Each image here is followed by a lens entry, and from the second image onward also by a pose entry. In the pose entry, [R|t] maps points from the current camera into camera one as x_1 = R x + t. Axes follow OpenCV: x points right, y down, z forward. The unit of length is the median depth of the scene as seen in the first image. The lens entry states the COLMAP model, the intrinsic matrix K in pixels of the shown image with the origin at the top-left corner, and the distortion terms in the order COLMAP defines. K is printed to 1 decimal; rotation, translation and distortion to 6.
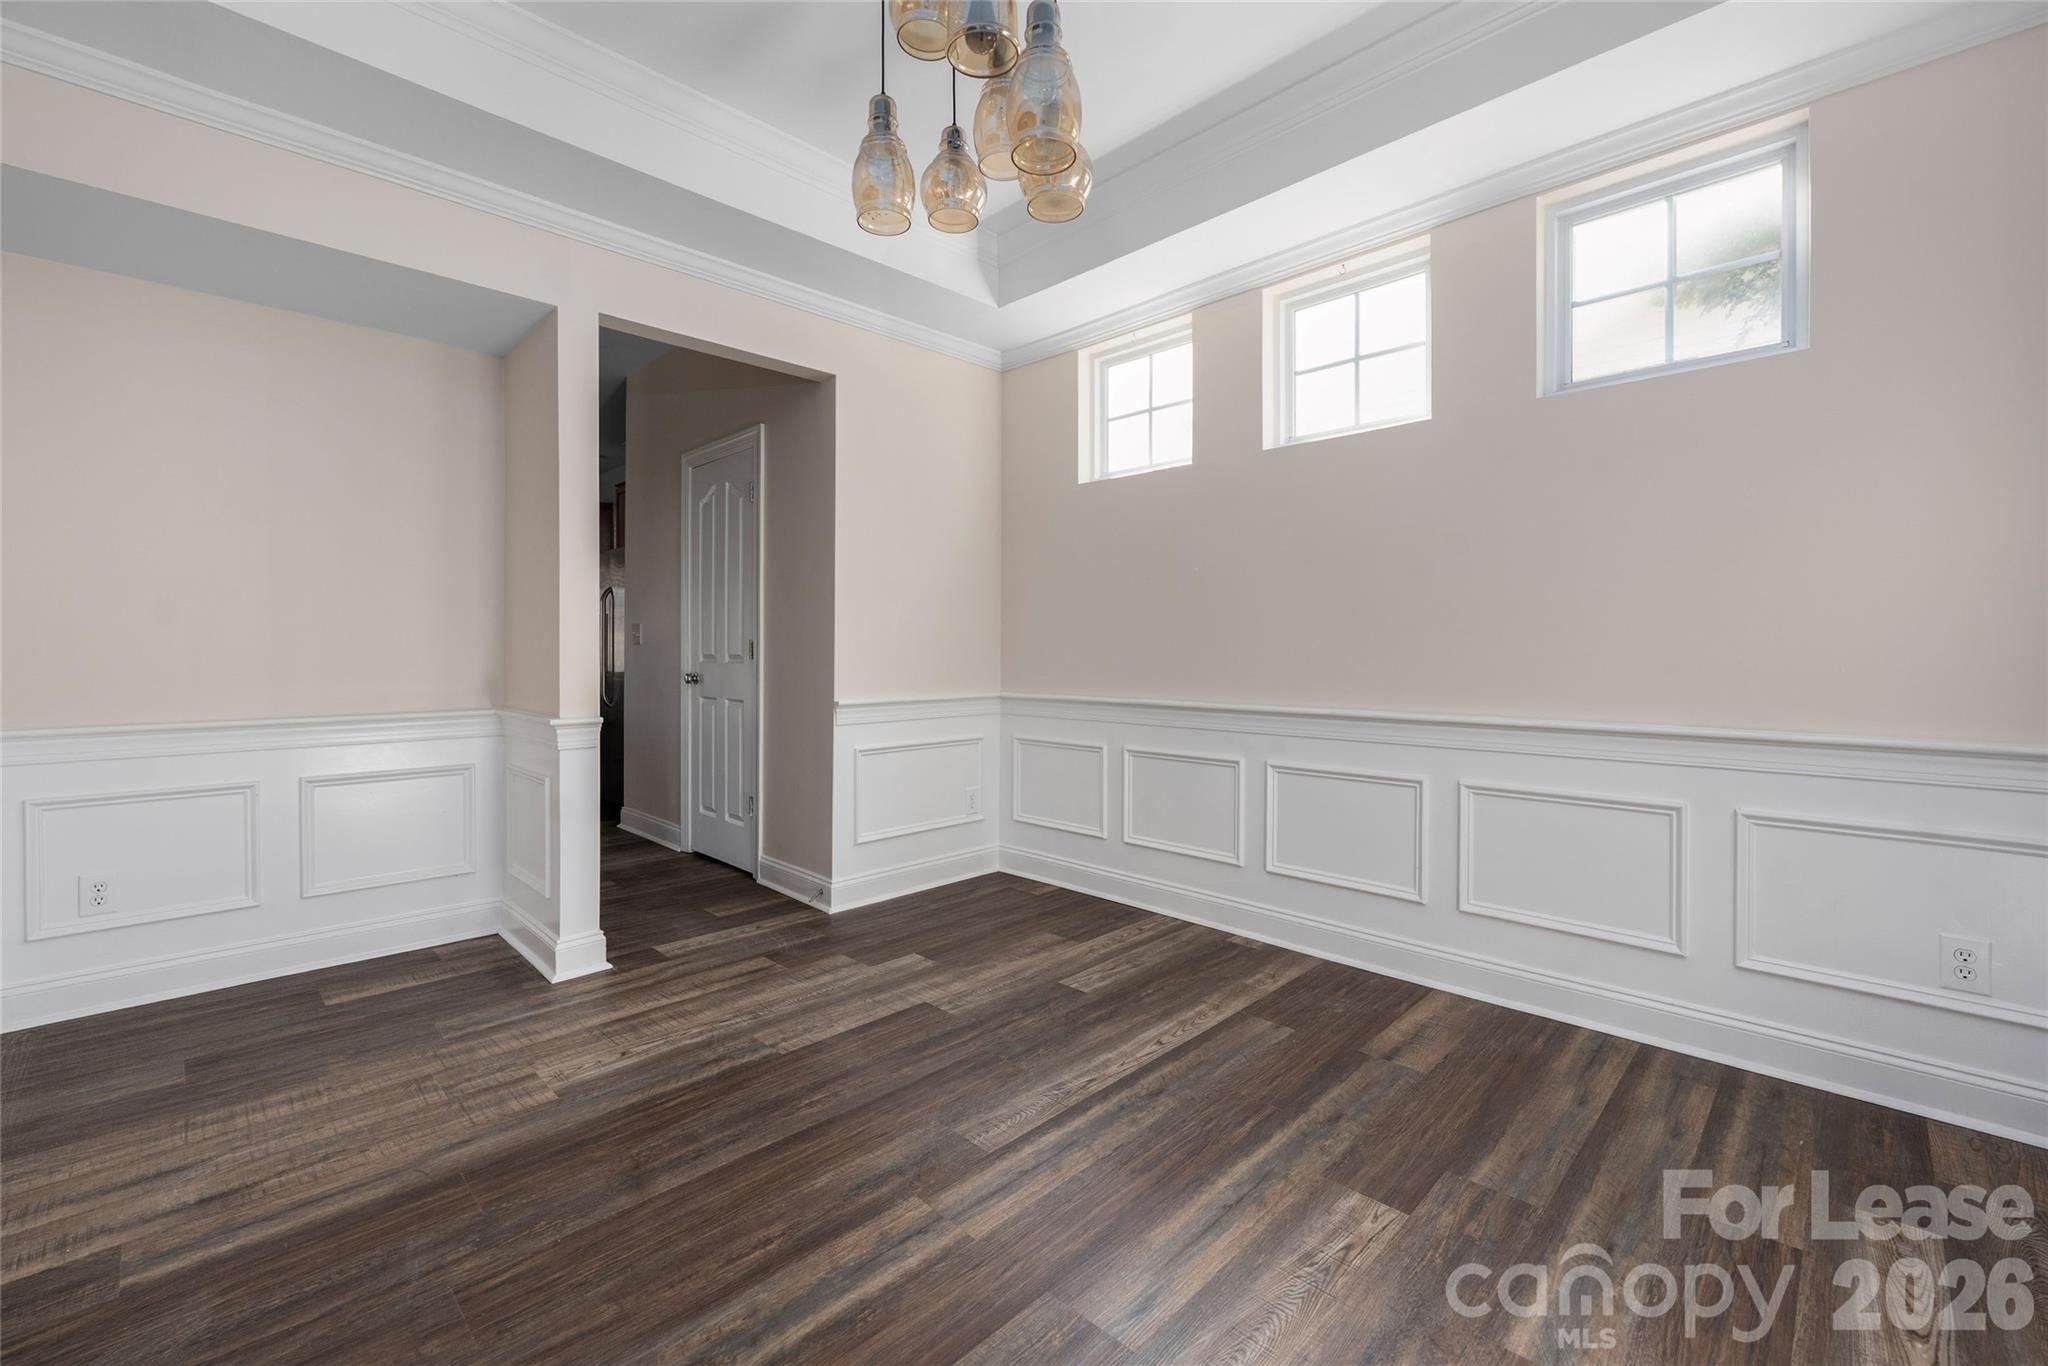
lens RADIAL K [[848.8, 0, 1021.6], [0, 848.8, 685.6], [0, 0, 1]] dist [-0.000408, 0.000045]
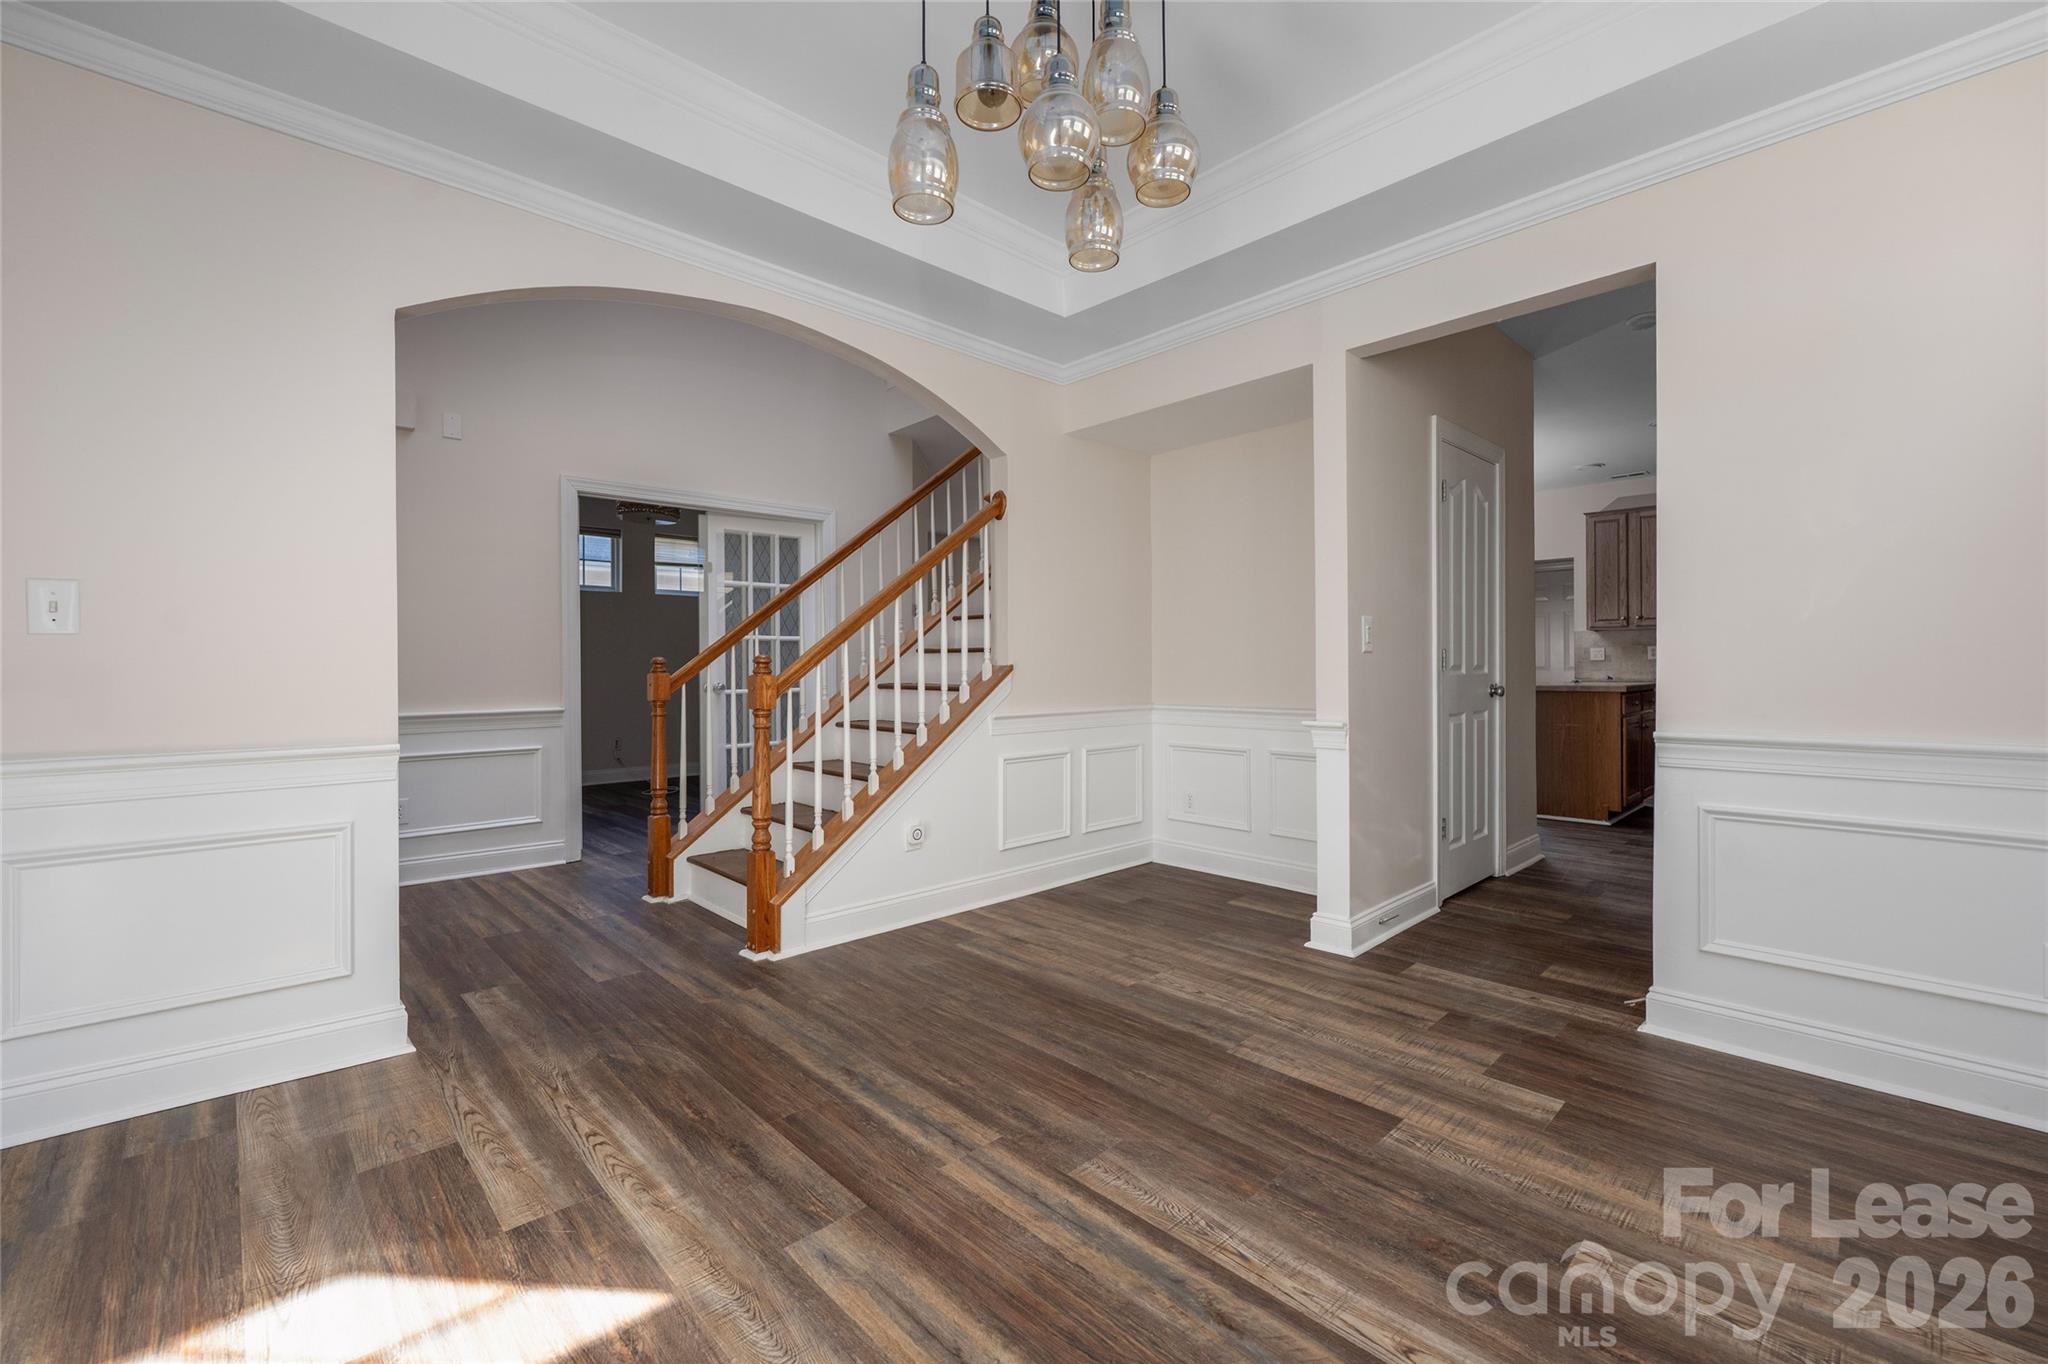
lens RADIAL K [[848.8, 0, 1021.6], [0, 848.8, 684.6], [0, 0, 1]] dist [-0.000408, 0.000045]
pose [[-0.024728, 0.021498, -0.999463, 0.742926], [-0.033806, 0.999179, 0.022328, -0.023390], [0.999122, 0.034340, -0.023980, 0.766850]]
